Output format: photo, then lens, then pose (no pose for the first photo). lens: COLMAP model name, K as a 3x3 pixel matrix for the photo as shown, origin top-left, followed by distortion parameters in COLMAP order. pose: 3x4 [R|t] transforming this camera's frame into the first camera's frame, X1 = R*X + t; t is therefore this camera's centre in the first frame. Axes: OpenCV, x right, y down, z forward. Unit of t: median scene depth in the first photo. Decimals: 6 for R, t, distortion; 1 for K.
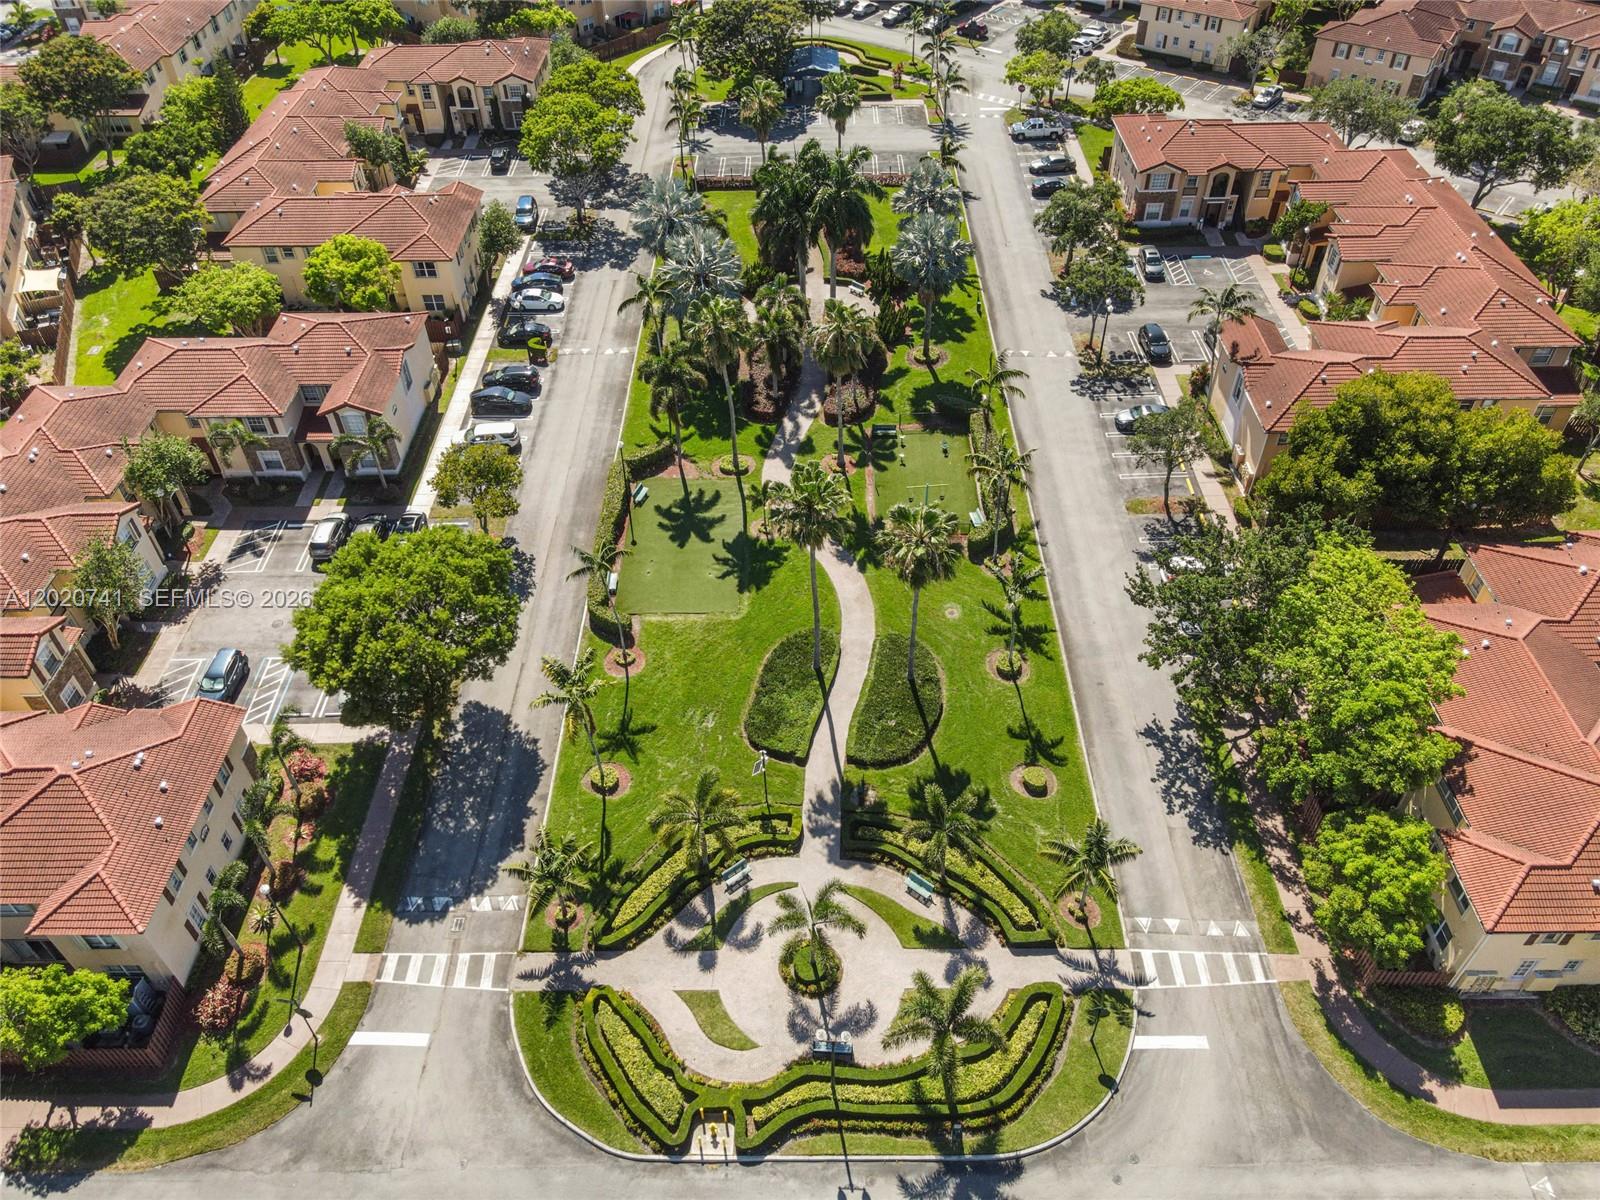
lens RADIAL K [[1161.5, 0, 801.6], [0, 1161.5, 589.9], [0, 0, 1]] dist [0.014630, -0.000665]
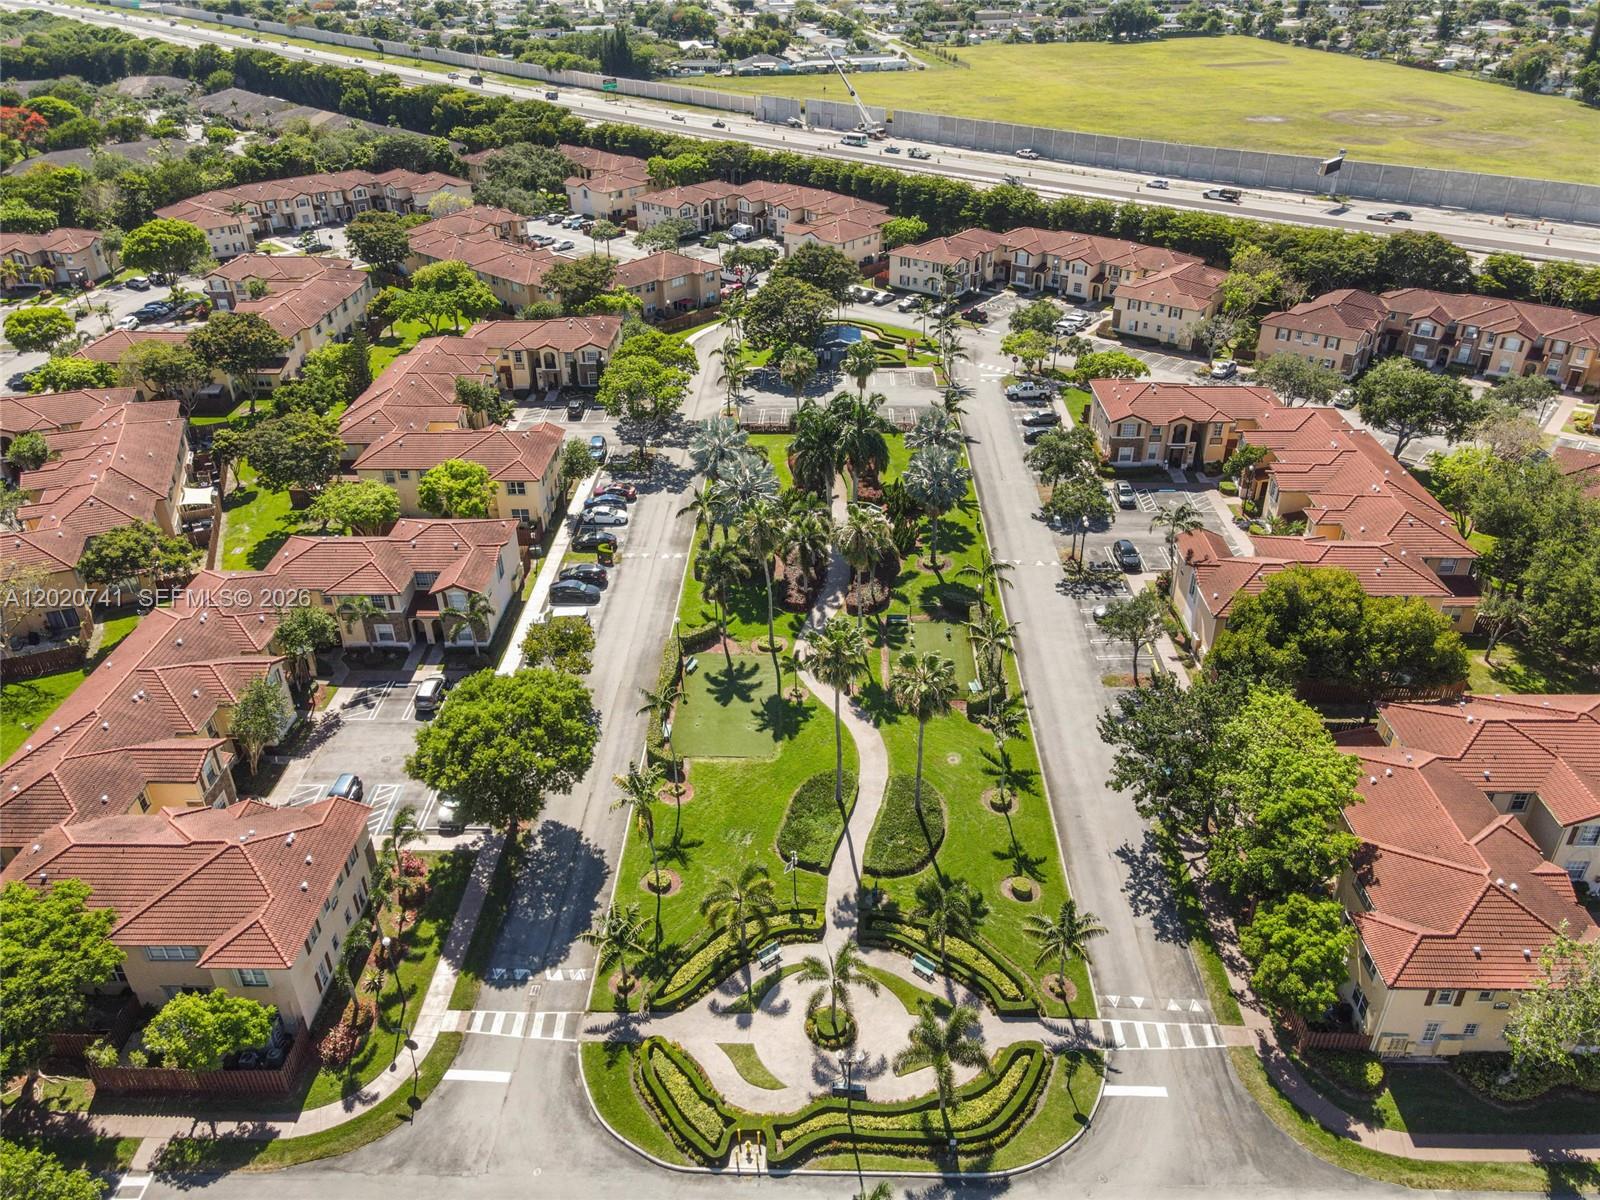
lens RADIAL K [[1191.5, 0, 800.0], [0, 1191.5, 600.0], [0, 0, 1]] dist [-0.030385, 0.085608]
pose [[0.999703, 0.015099, -0.019111, -0.005796], [-0.018921, 0.975536, -0.219023, 0.128502], [0.015336, 0.219319, 0.975533, -0.216193]]
